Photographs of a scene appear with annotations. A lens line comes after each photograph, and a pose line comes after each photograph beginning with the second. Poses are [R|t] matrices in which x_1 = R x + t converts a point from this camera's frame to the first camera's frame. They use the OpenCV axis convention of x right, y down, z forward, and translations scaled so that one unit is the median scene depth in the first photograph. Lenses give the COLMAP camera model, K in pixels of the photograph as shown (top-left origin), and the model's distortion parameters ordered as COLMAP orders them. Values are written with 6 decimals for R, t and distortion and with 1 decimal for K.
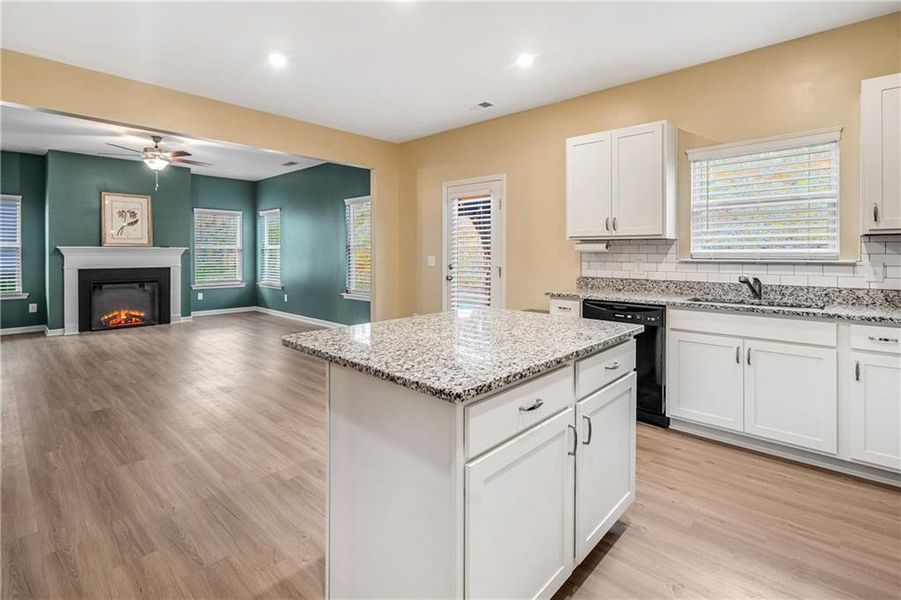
lens RADIAL K [[421.3, 0, 442.6], [0, 421.3, 255.1], [0, 0, 1]] dist [-0.000842, 0.000050]
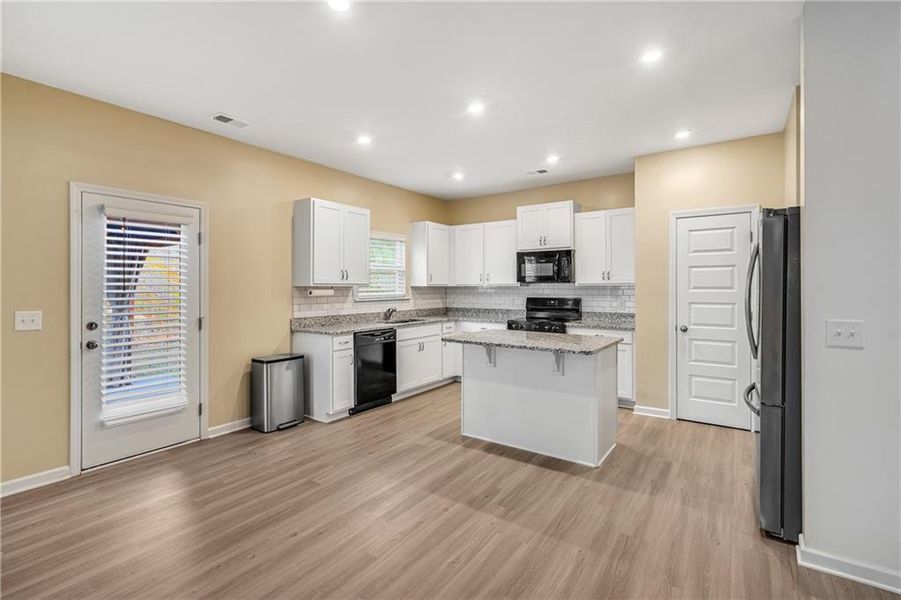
lens RADIAL K [[417.0, 0, 444.4], [0, 417.0, 286.8], [0, 0, 1]] dist [-0.000388, 0.000462]
pose [[-0.135356, -0.004312, 0.990788, -0.506771], [0.004675, 0.999977, 0.004991, -0.022307], [-0.990786, 0.005307, -0.135333, 0.458898]]
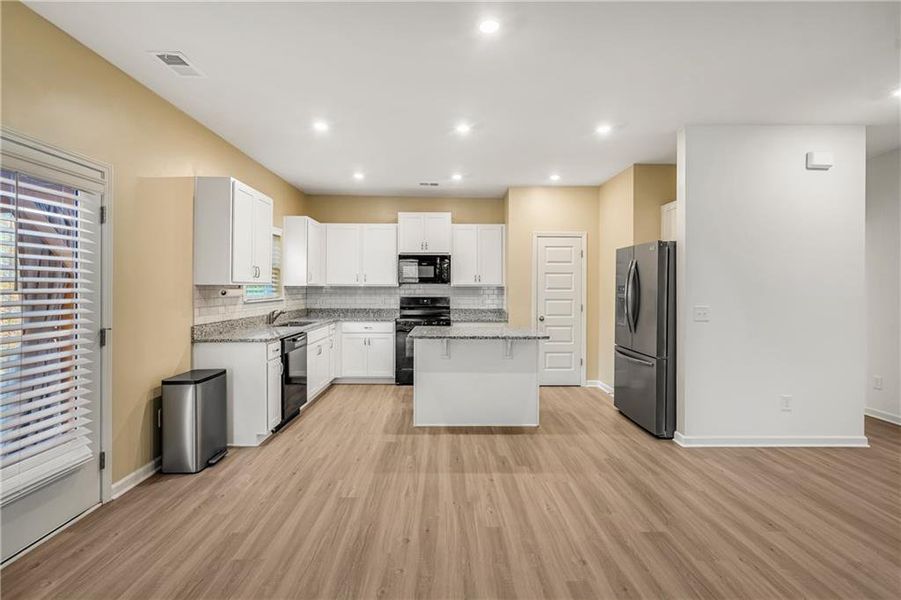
lens RADIAL K [[415.9, 0, 449.5], [0, 415.9, 286.1], [0, 0, 1]] dist [-0.002189, 0.000054]
pose [[-0.696730, -0.004110, 0.717322, -0.410656], [-0.004217, 0.999990, 0.001635, -0.021451], [-0.717321, -0.001886, -0.696740, 0.748563]]
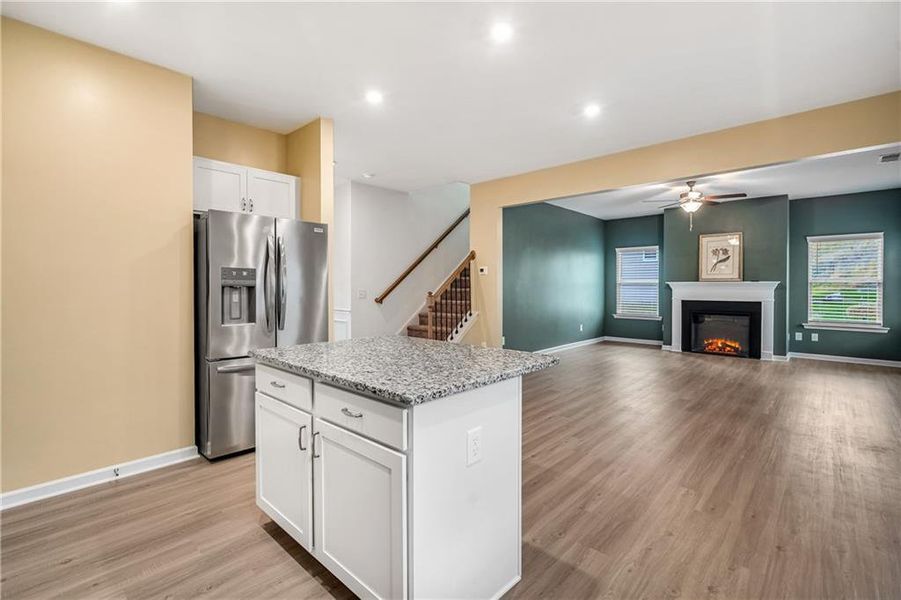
lens RADIAL K [[406.2, 0, 450.5], [0, 406.2, 300.0], [0, 0, 1]] dist [0.000760, 0.000133]
pose [[0.005692, 0.032256, -0.999463, 0.326808], [-0.004738, 0.999469, 0.032229, -0.002862], [0.999973, 0.004552, 0.005842, 0.308762]]
